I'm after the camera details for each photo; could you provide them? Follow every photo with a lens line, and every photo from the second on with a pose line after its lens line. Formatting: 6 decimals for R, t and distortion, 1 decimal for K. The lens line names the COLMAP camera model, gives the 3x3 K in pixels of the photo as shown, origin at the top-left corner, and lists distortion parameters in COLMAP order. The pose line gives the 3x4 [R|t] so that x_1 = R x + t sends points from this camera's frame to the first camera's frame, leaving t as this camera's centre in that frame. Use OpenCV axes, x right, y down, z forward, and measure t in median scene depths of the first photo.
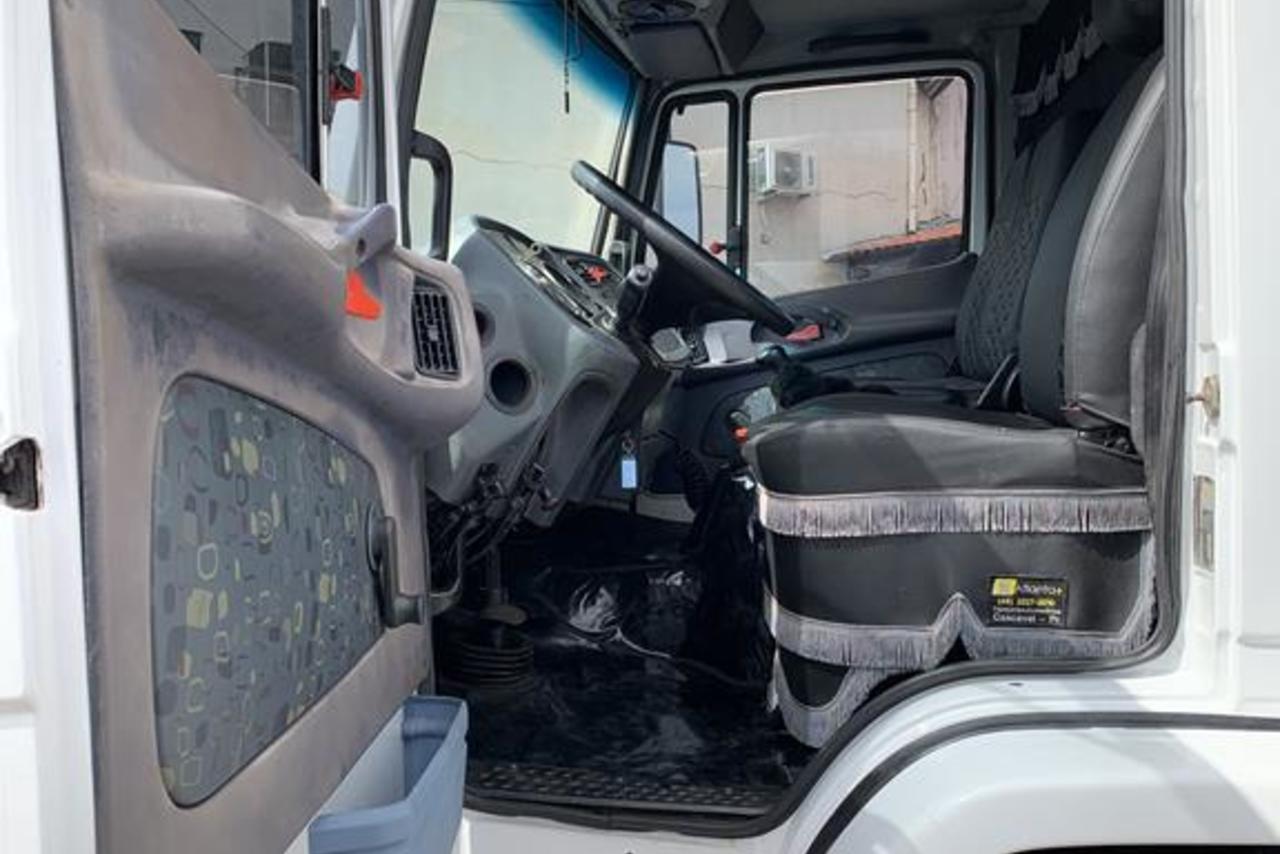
lens RADIAL K [[1285.6, 0, 640.0], [0, 1285.6, 427.0], [0, 0, 1]] dist [0.161503, -0.434138]
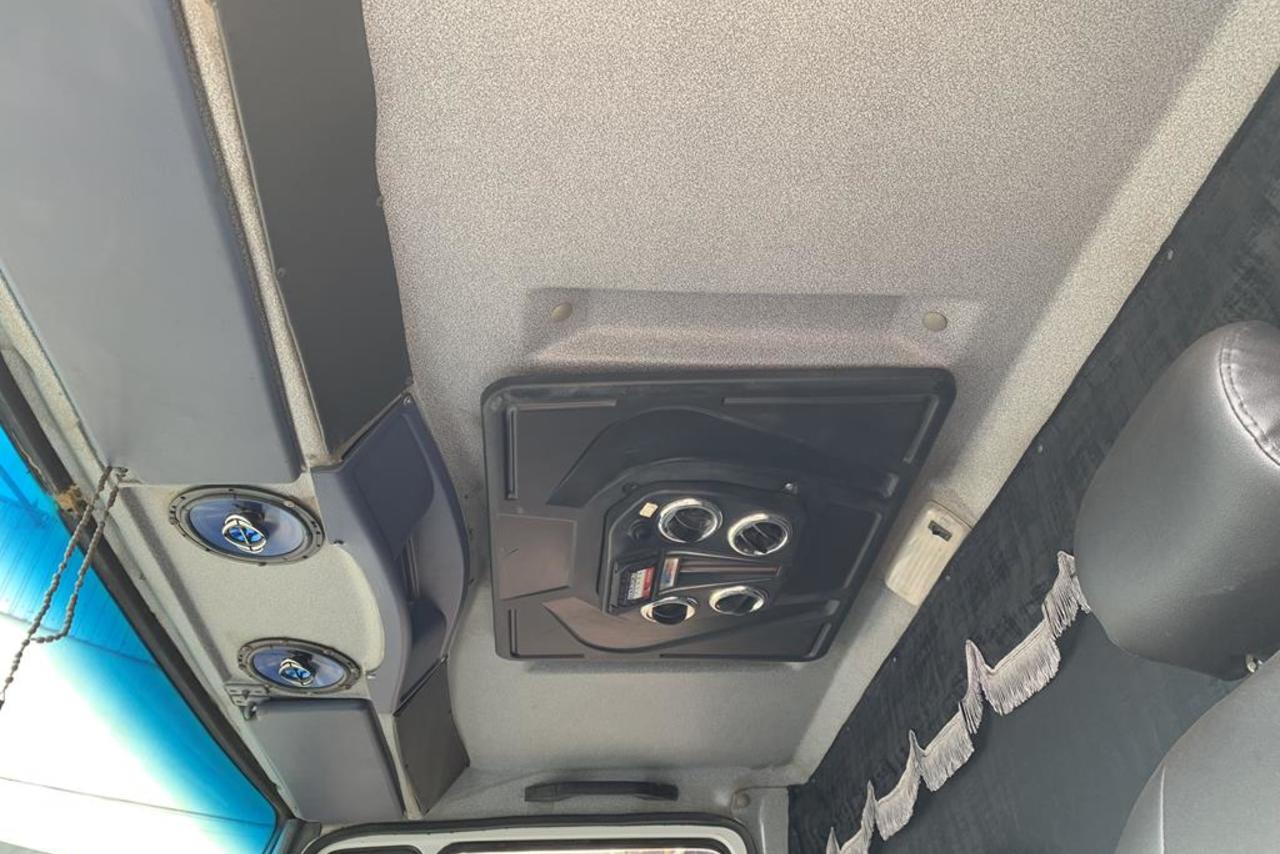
lens RADIAL K [[968.5, 0, 644.2], [0, 968.5, 396.4], [0, 0, 1]] dist [0.004353, 0.003202]
pose [[0.970638, 0.161692, 0.178095, 0.071312], [0.006540, 0.722368, -0.691478, -0.080388], [-0.240457, 0.672339, 0.700100, 0.522911]]
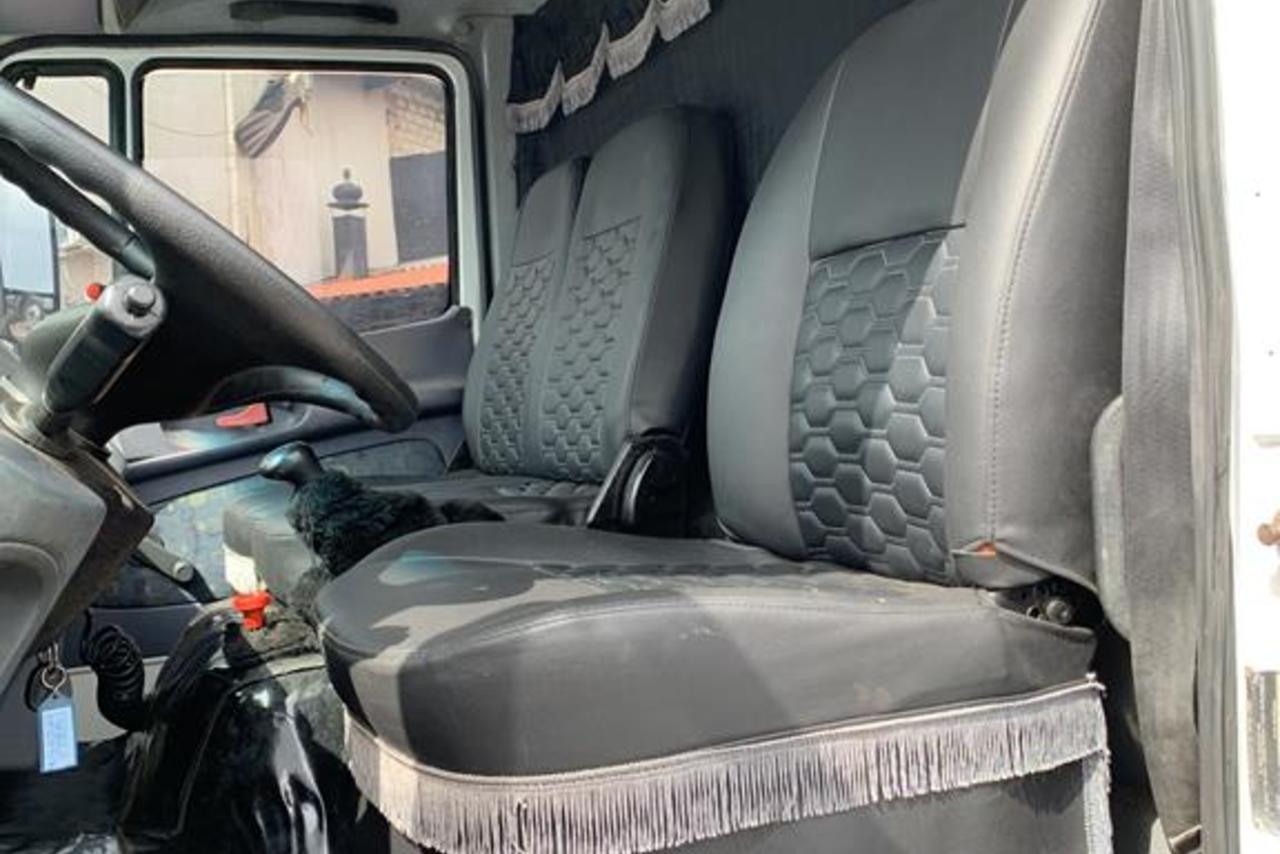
lens RADIAL K [[1285.6, 0, 640.0], [0, 1285.6, 427.0], [0, 0, 1]] dist [0.161503, -0.434138]
pose [[0.867831, -0.031703, 0.495847, -0.042365], [0.058703, 0.997515, -0.038964, -0.033981], [-0.493379, 0.062922, 0.867535, 0.362980]]
